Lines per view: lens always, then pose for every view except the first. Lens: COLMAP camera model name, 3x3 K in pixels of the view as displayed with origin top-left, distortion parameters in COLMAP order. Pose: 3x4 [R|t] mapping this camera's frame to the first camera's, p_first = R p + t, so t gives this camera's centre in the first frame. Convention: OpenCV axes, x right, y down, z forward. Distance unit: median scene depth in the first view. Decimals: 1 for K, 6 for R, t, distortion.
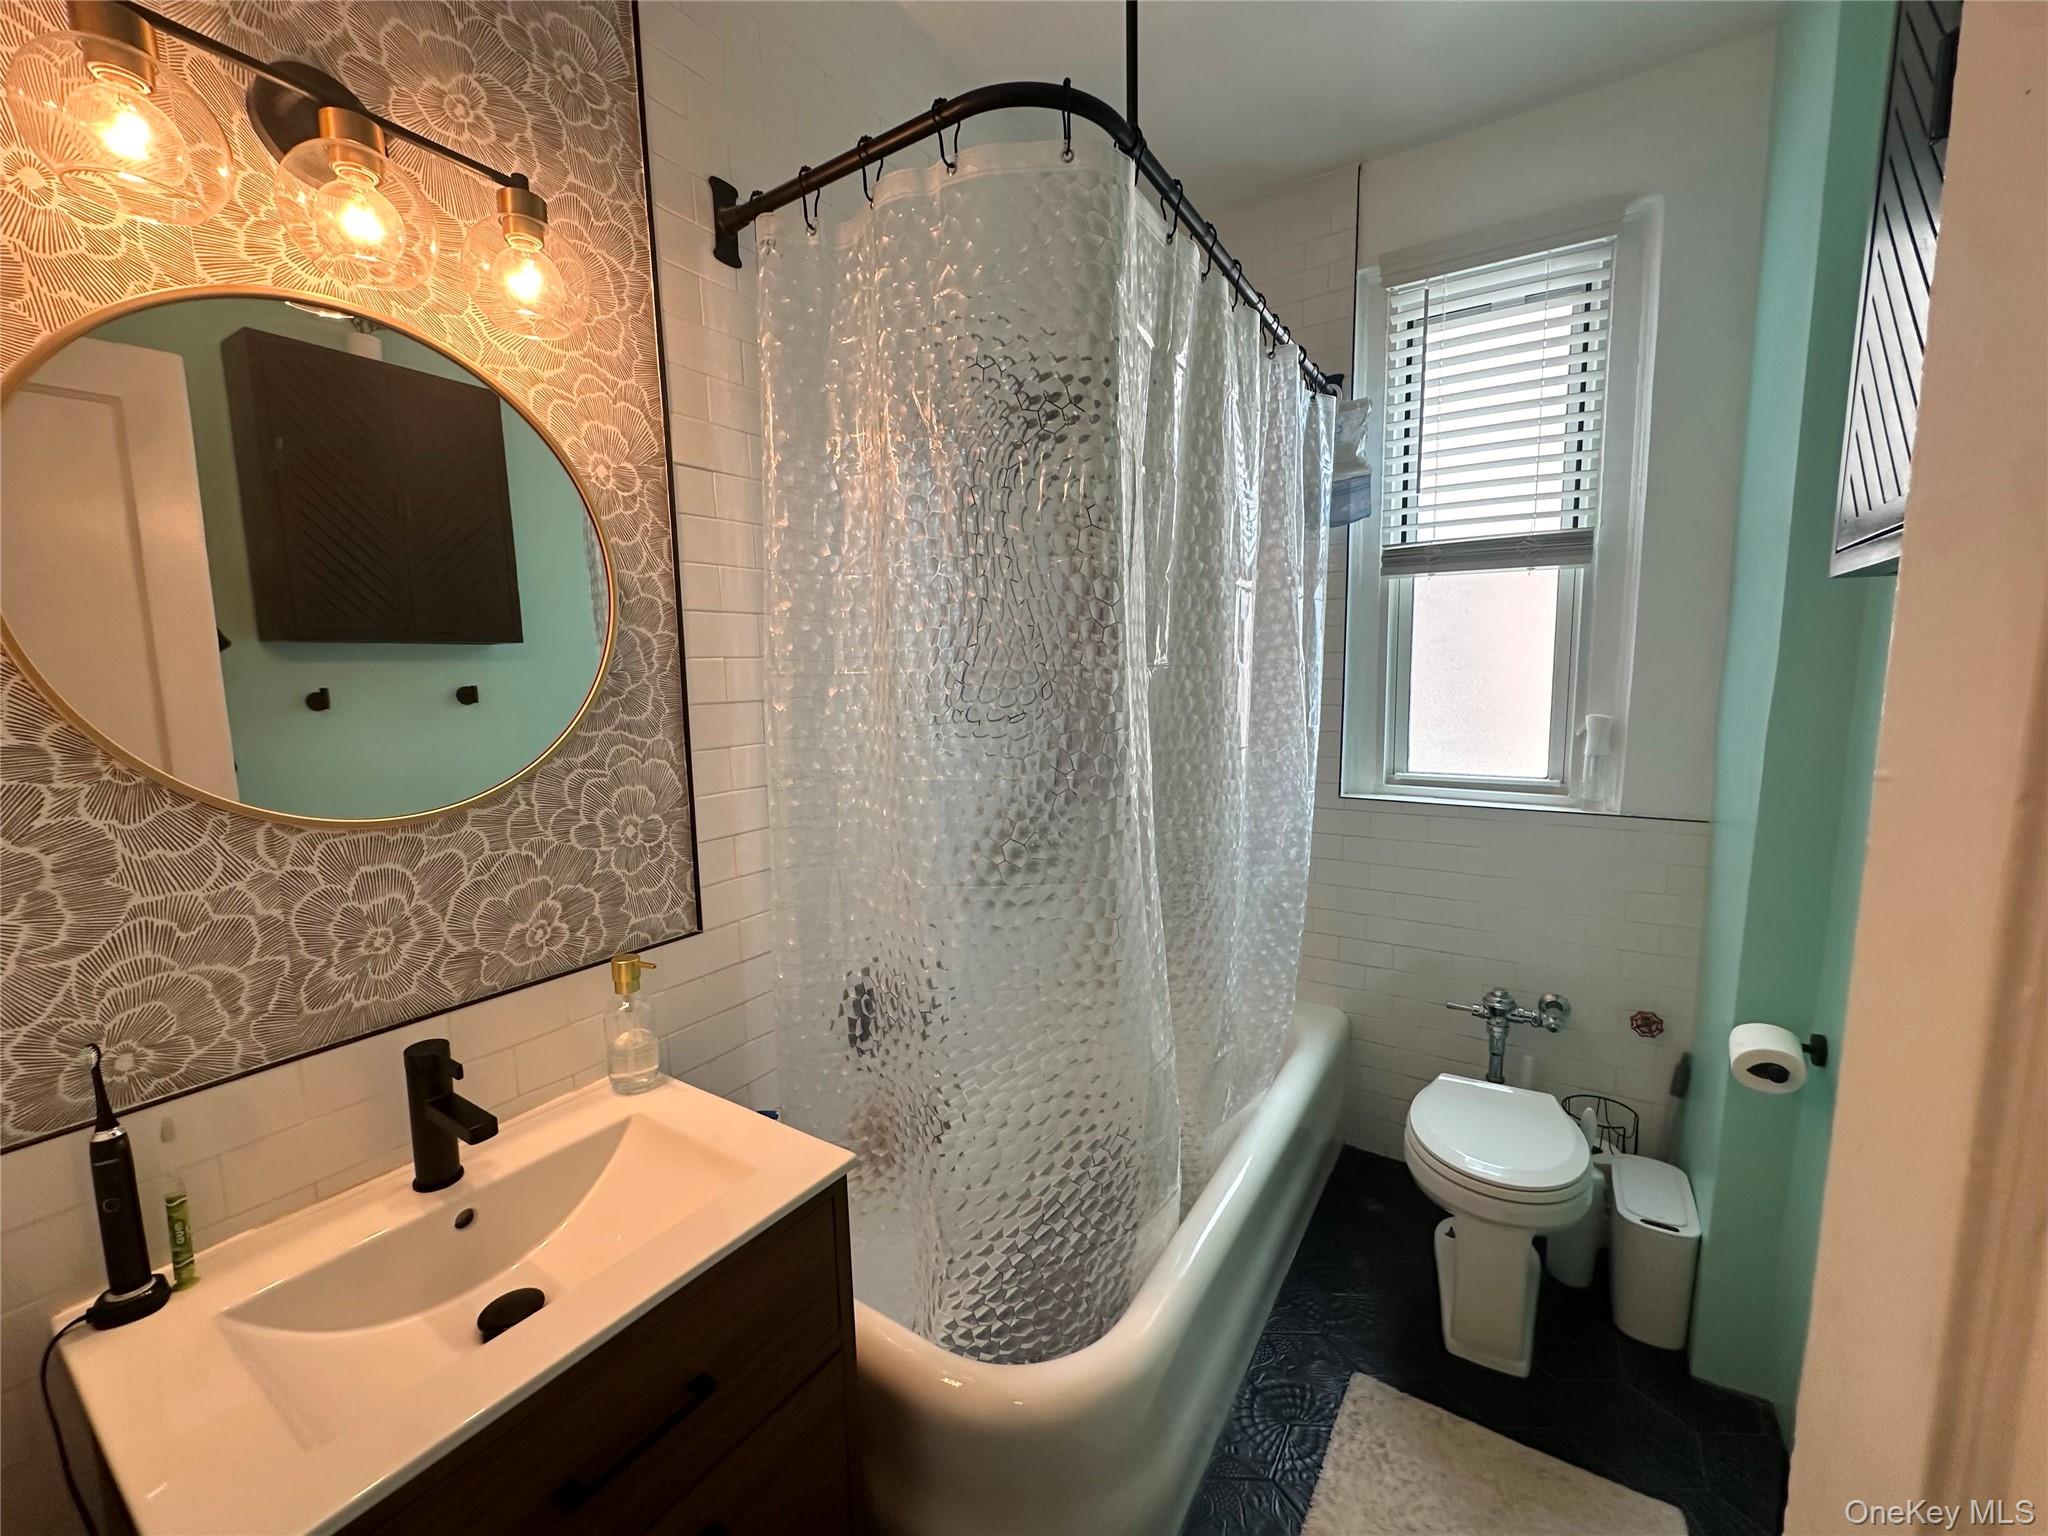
lens RADIAL K [[817.8, 0, 1024.9], [0, 817.8, 763.3], [0, 0, 1]] dist [-0.000607, -0.000068]
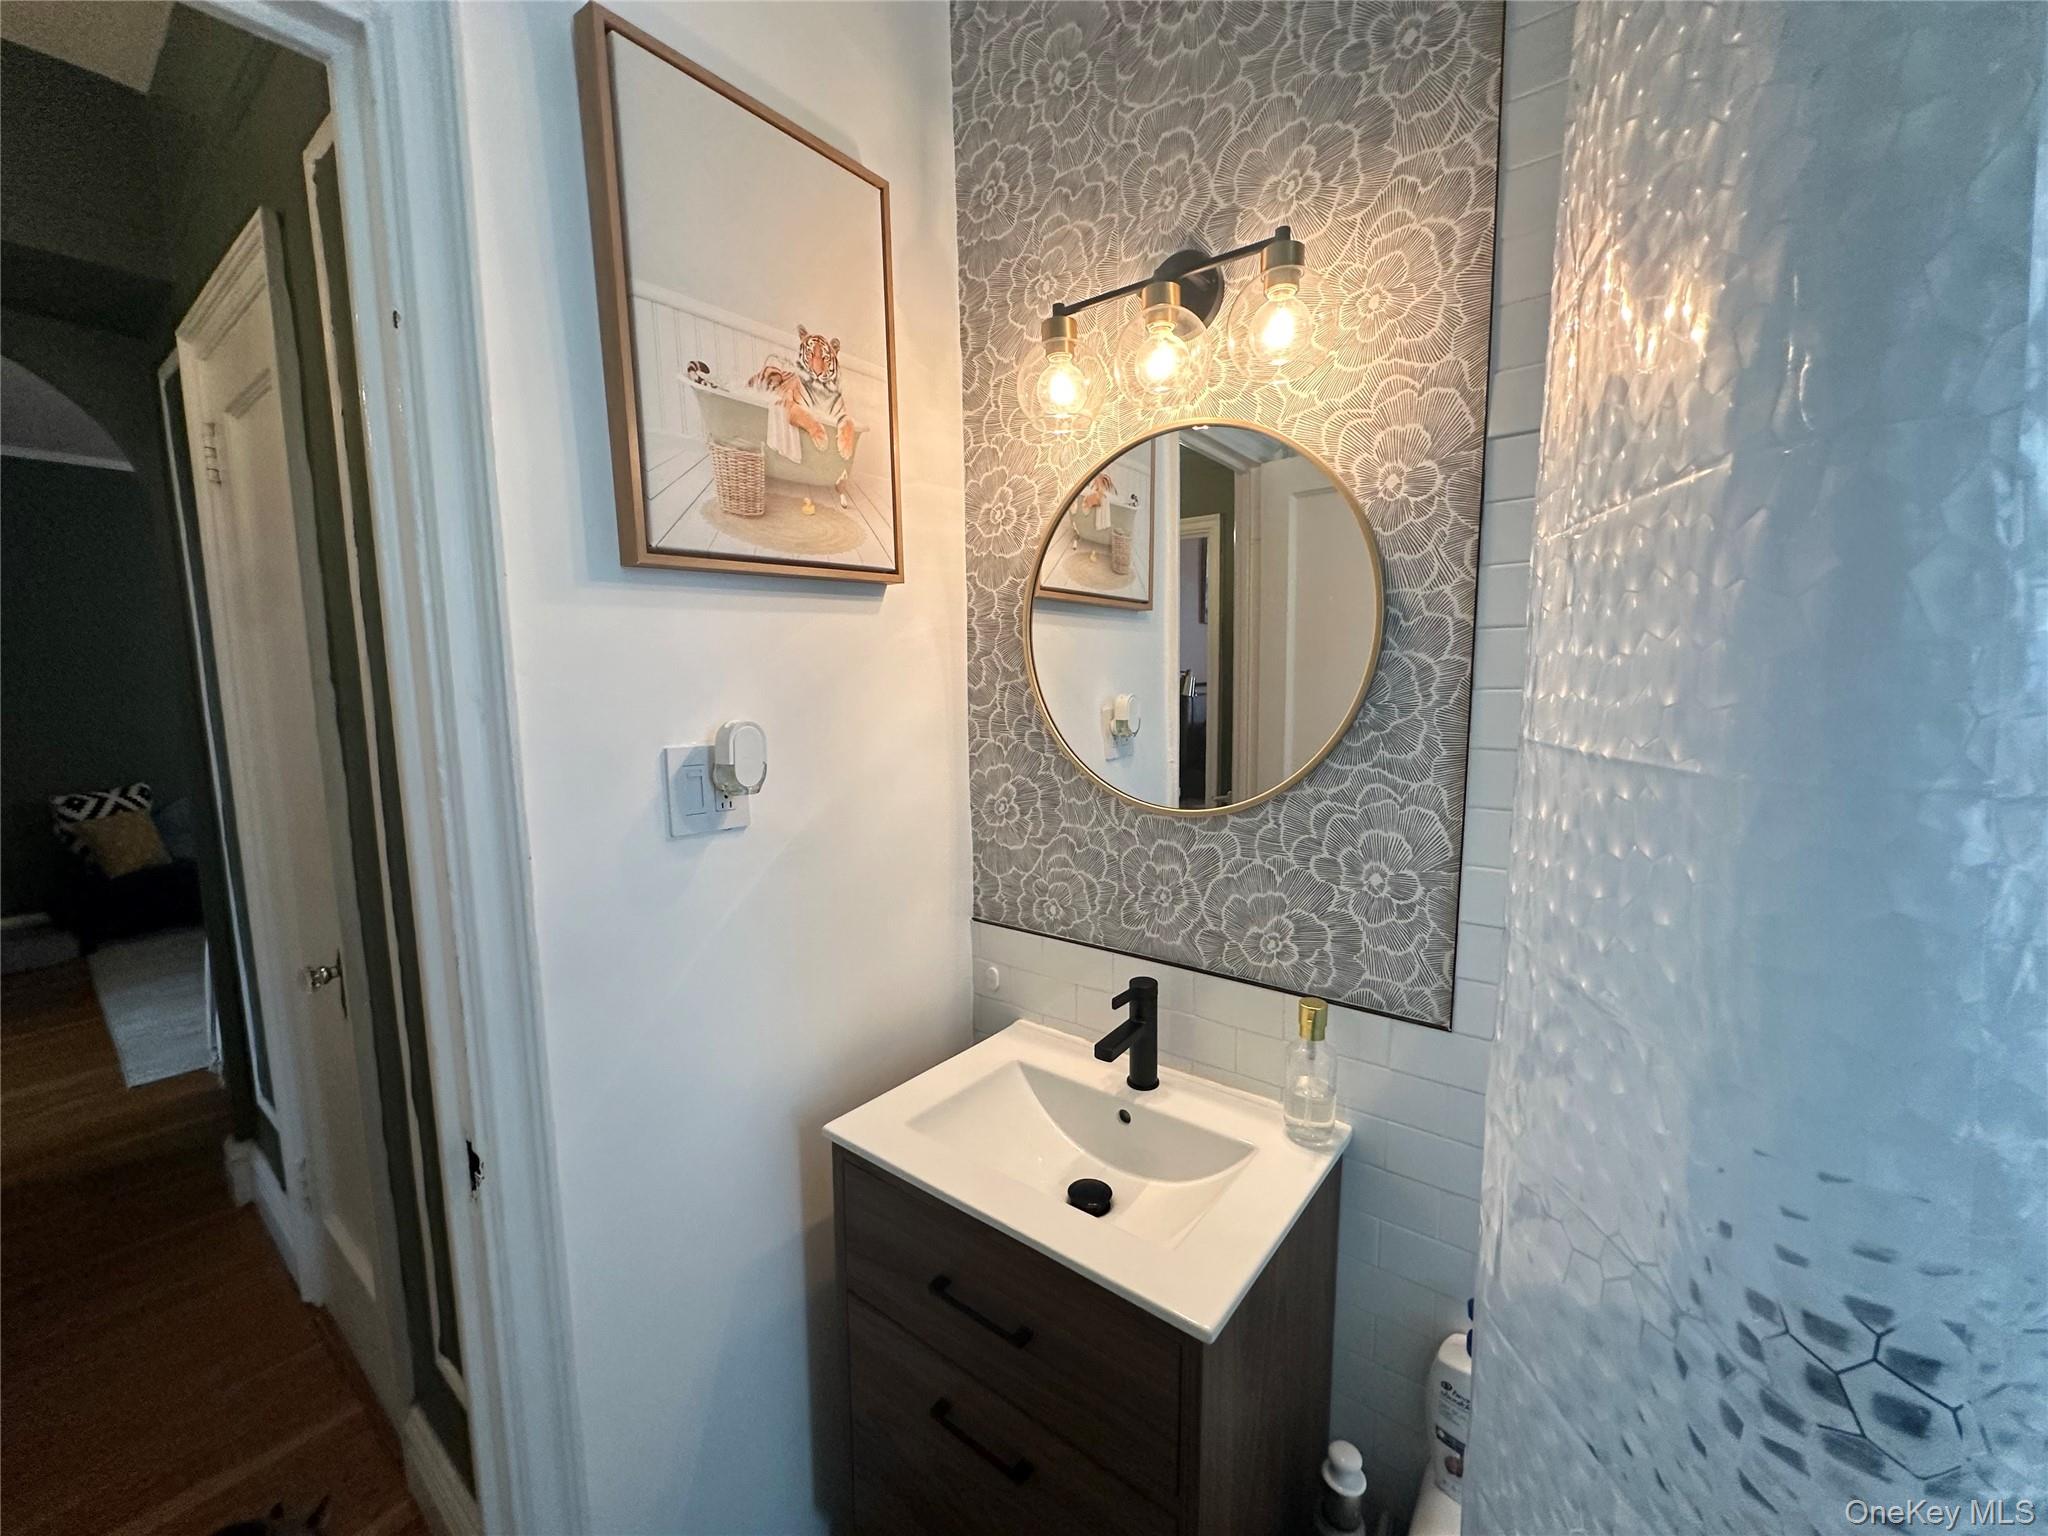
lens RADIAL K [[817.8, 0, 1025.8], [0, 817.8, 772.4], [0, 0, 1]] dist [-0.000607, -0.000068]
pose [[-0.080581, 0.136055, -0.987419, 0.459554], [-0.106529, 0.983791, 0.144248, -0.132798], [0.991039, 0.116812, -0.064781, 0.717039]]
